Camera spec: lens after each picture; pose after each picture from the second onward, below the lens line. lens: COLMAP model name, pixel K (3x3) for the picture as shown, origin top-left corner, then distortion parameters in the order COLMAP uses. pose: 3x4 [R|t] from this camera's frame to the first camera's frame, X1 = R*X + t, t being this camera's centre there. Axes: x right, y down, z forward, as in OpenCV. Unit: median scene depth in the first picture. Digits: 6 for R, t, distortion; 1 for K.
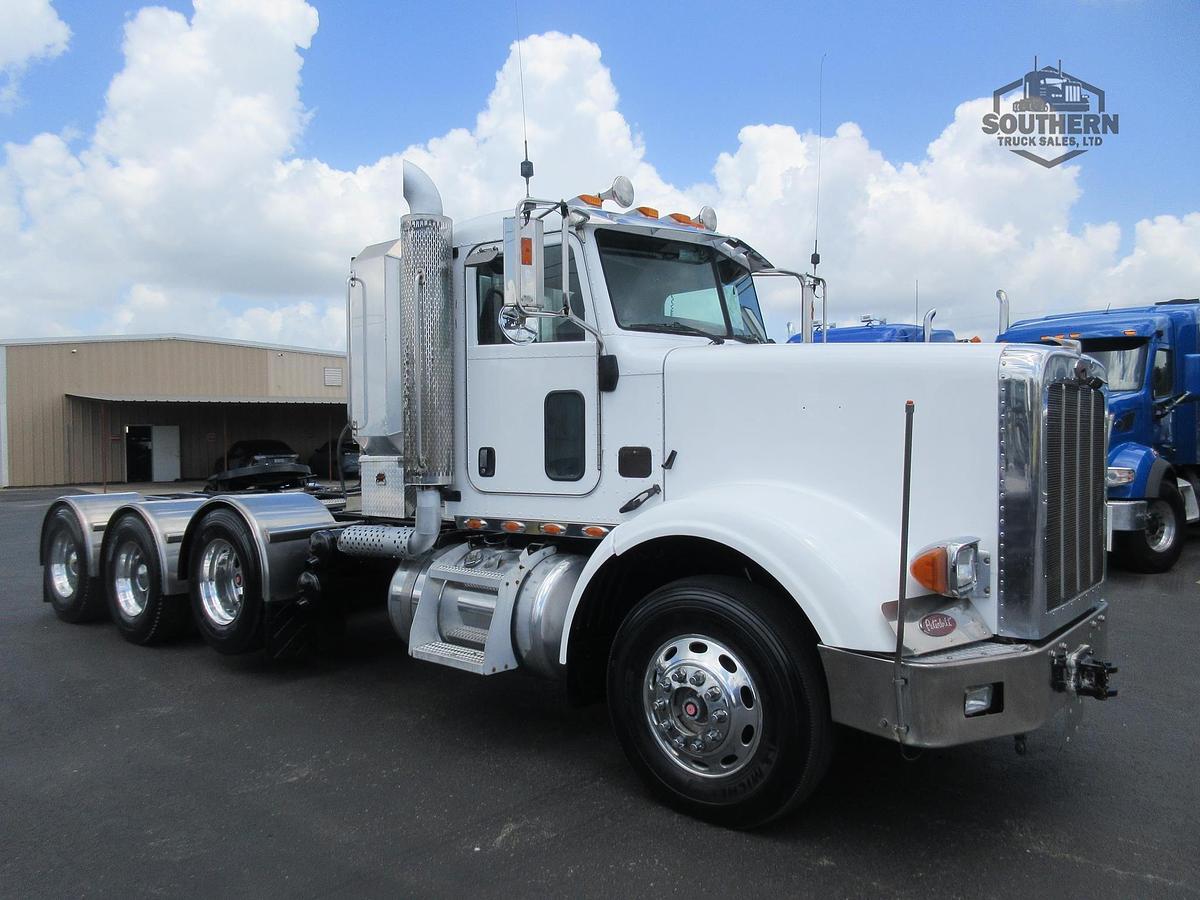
lens RADIAL K [[888.5, 0, 597.1], [0, 888.5, 447.6], [0, 0, 1]] dist [-0.001872, 0.020415]
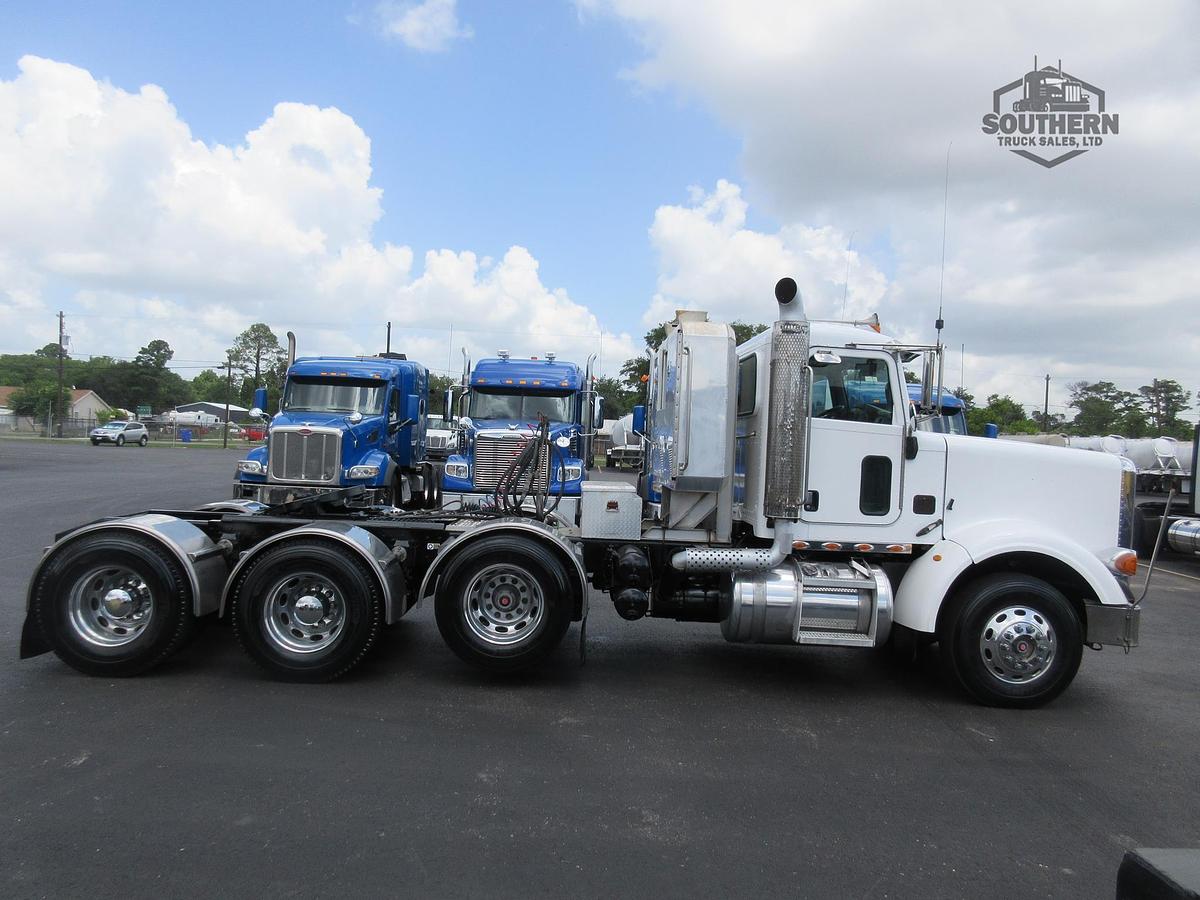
lens RADIAL K [[888.5, 0, 609.0], [0, 888.5, 449.6], [0, 0, 1]] dist [-0.001872, 0.020415]
pose [[0.734114, 0.048278, 0.677308, -1.436650], [-0.048321, 0.998655, -0.018810, -0.024650], [-0.677305, -0.018919, 0.735459, 0.207011]]
